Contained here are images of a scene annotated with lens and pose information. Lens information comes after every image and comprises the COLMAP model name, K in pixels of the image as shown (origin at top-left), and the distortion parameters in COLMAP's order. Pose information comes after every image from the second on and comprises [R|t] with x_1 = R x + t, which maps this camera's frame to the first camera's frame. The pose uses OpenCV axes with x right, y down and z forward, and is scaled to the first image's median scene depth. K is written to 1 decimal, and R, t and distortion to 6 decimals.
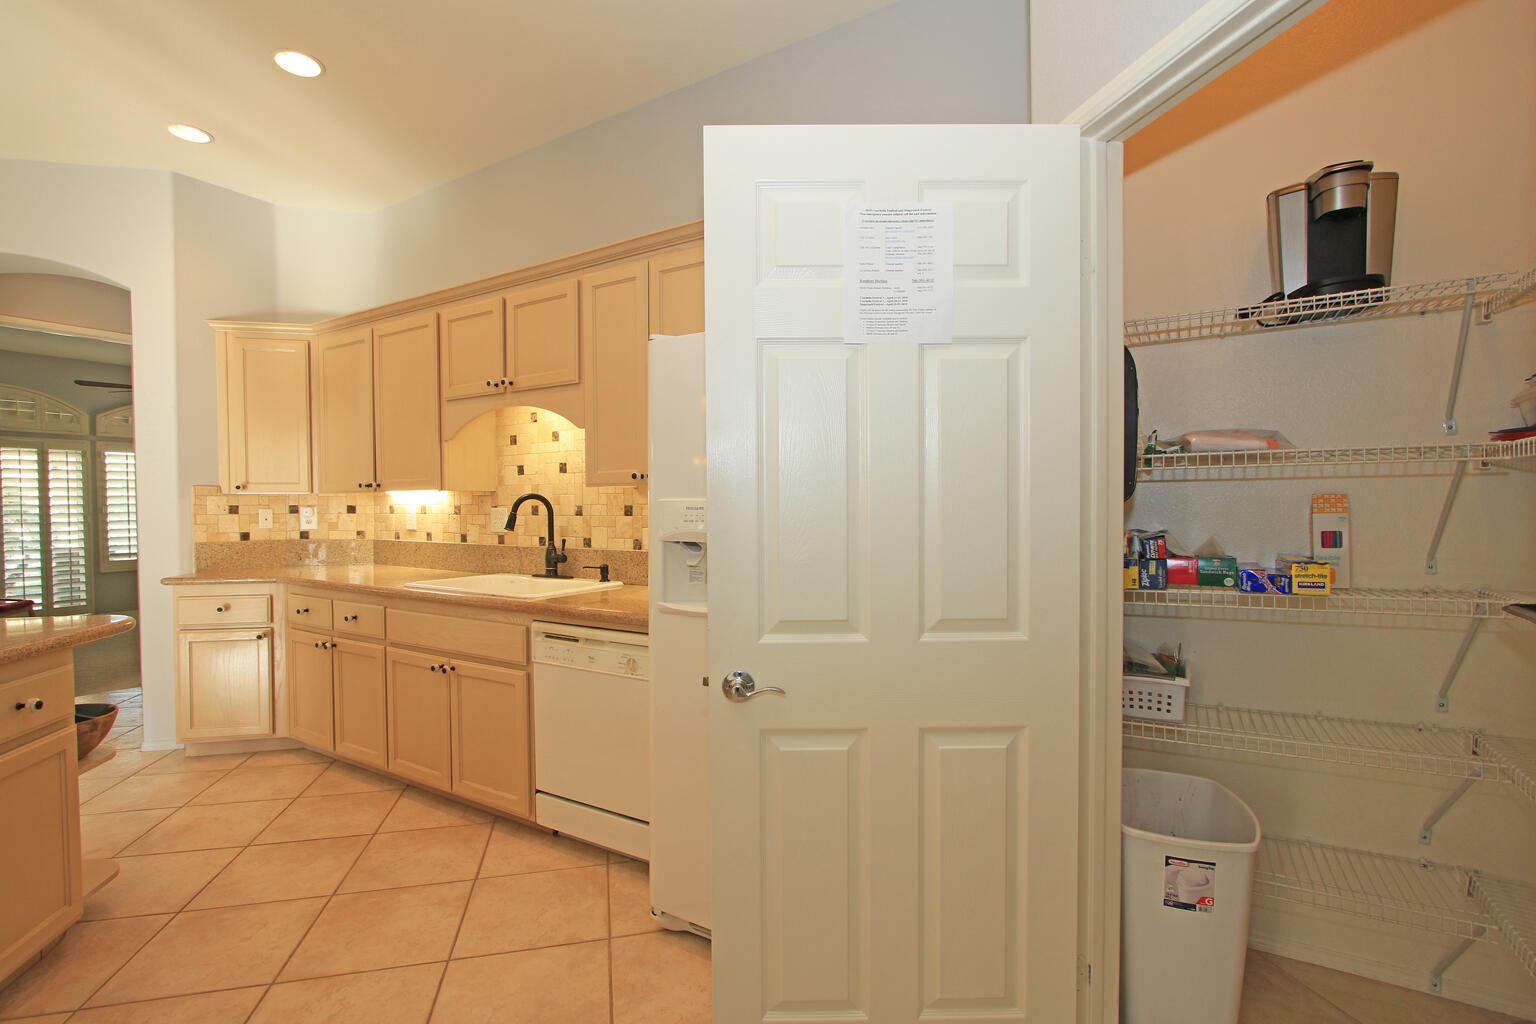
lens RADIAL K [[713.9, 0, 759.0], [0, 713.9, 519.9], [0, 0, 1]] dist [-0.014724, 0.000765]
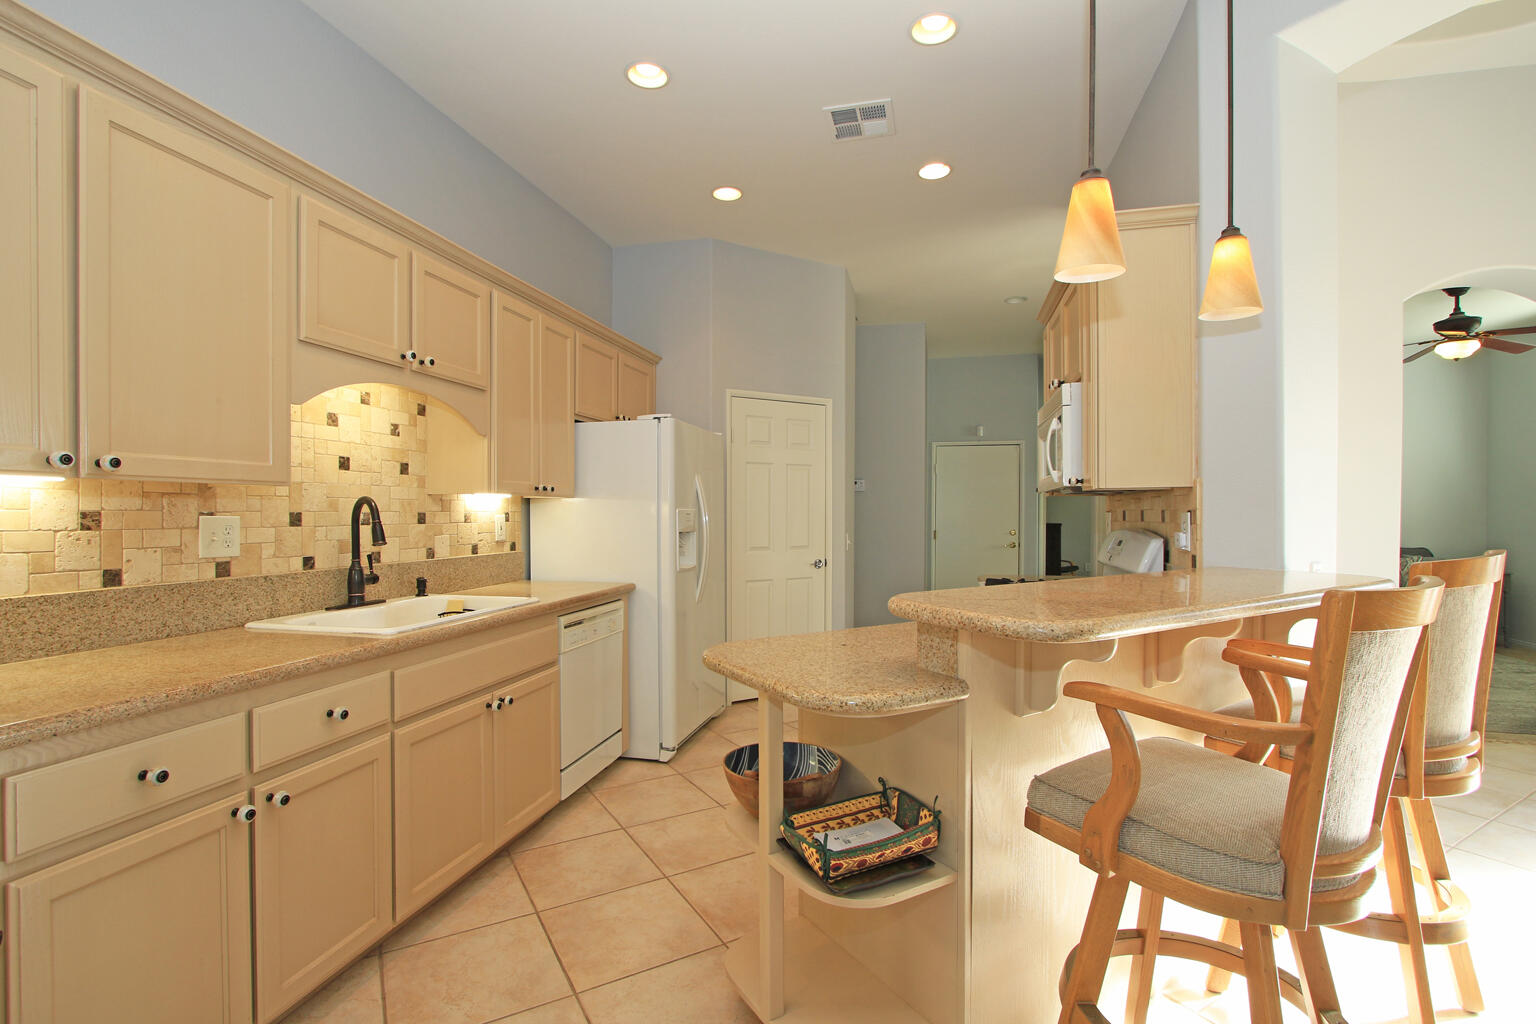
lens RADIAL K [[713.9, 0, 759.0], [0, 713.9, 519.9], [0, 0, 1]] dist [-0.014724, 0.000765]
pose [[-0.299988, -0.006391, 0.953922, -1.144924], [0.019899, 0.999718, 0.012956, -0.013389], [-0.953735, 0.022868, -0.299776, 0.810908]]
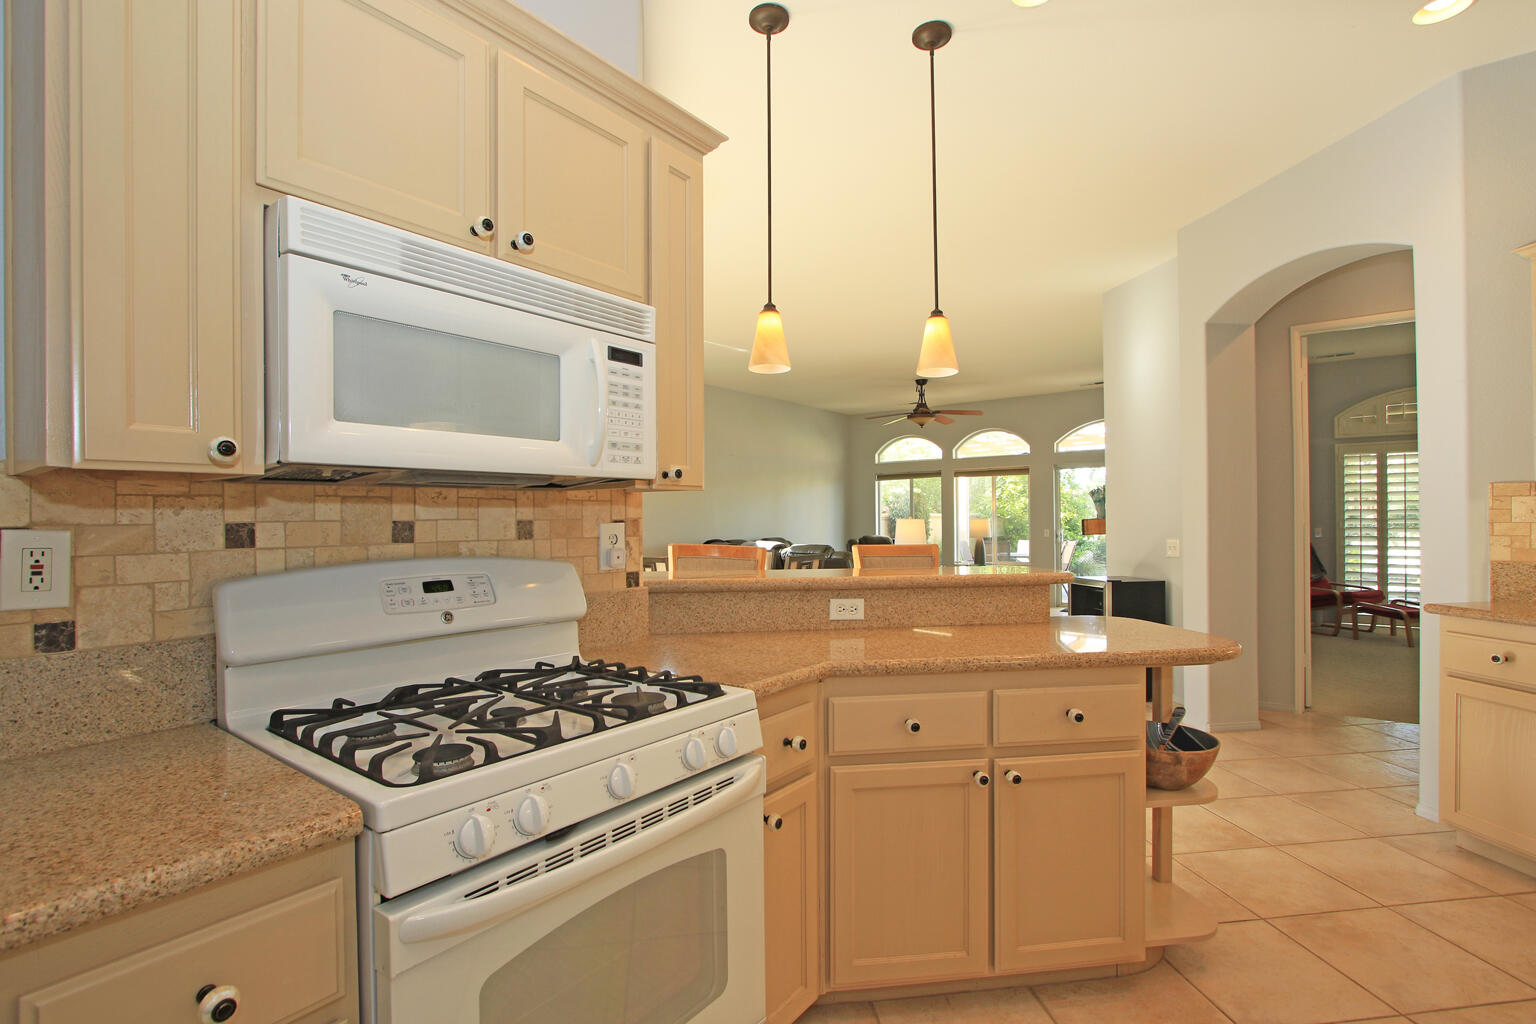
lens RADIAL K [[713.9, 0, 759.0], [0, 713.9, 519.9], [0, 0, 1]] dist [-0.014724, 0.000765]
pose [[-0.096987, 0.006768, -0.995263, 0.000511], [-0.011229, 0.999906, 0.007894, -0.008248], [0.995222, 0.011941, -0.096902, 0.356535]]
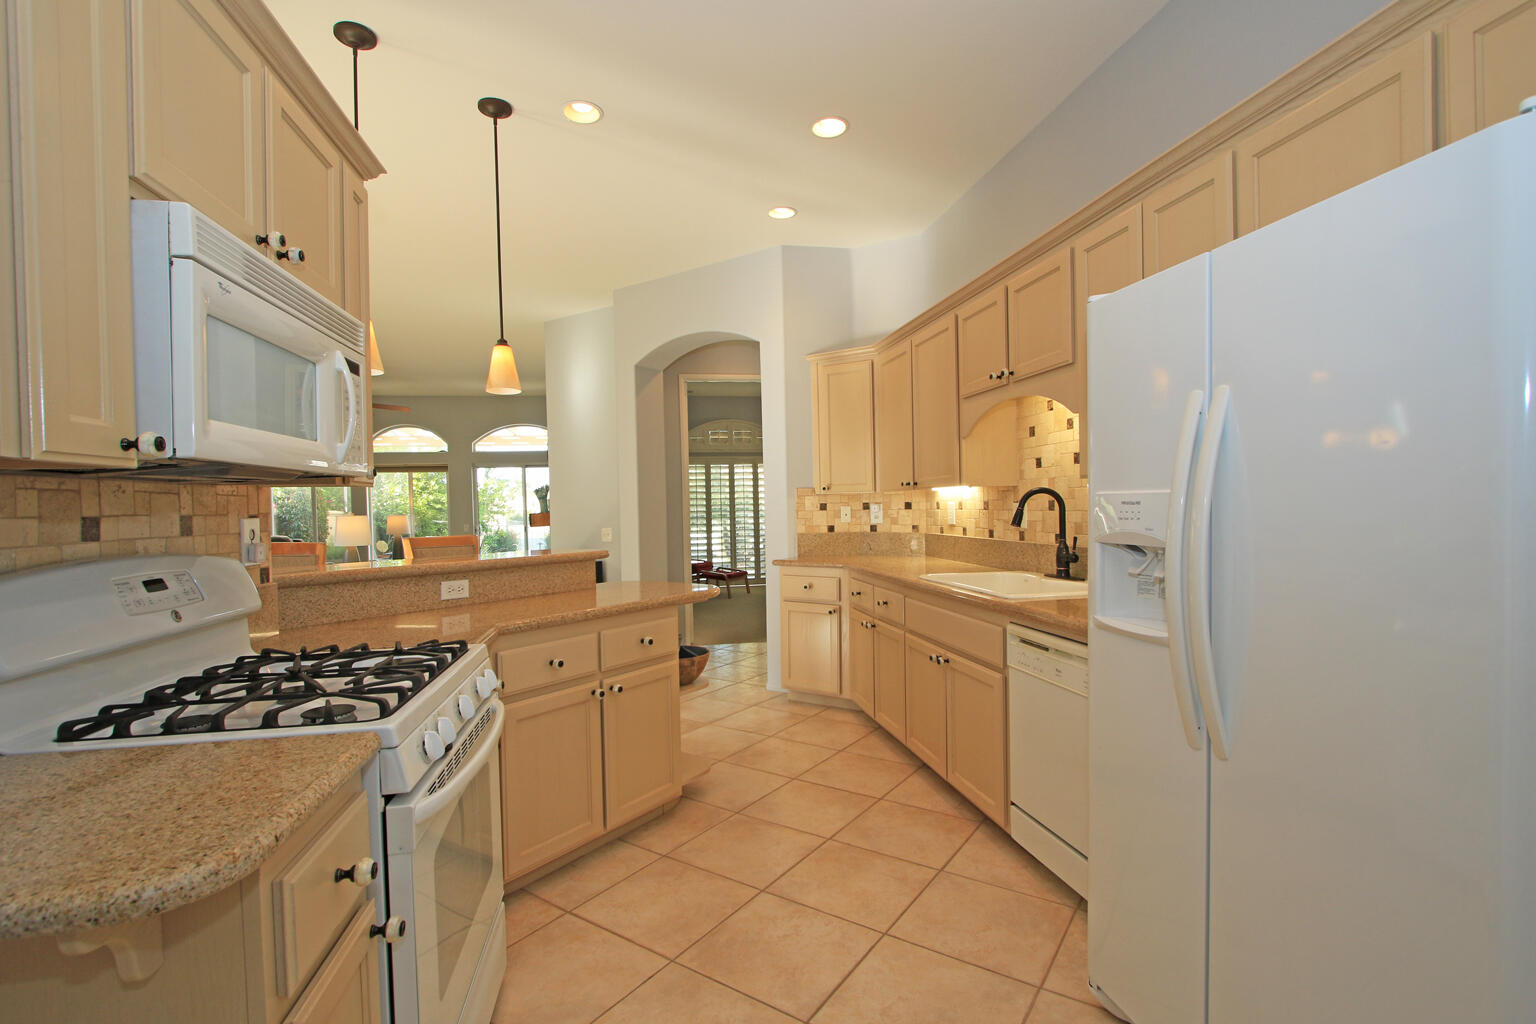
lens RADIAL K [[722.9, 0, 748.0], [0, 722.9, 520.8], [0, 0, 1]] dist [-0.016725, 0.000384]
pose [[0.661539, 0.006129, -0.749886, 0.133833], [0.001173, 0.999957, 0.009207, -0.002333], [0.749910, -0.006971, 0.661503, 0.084161]]
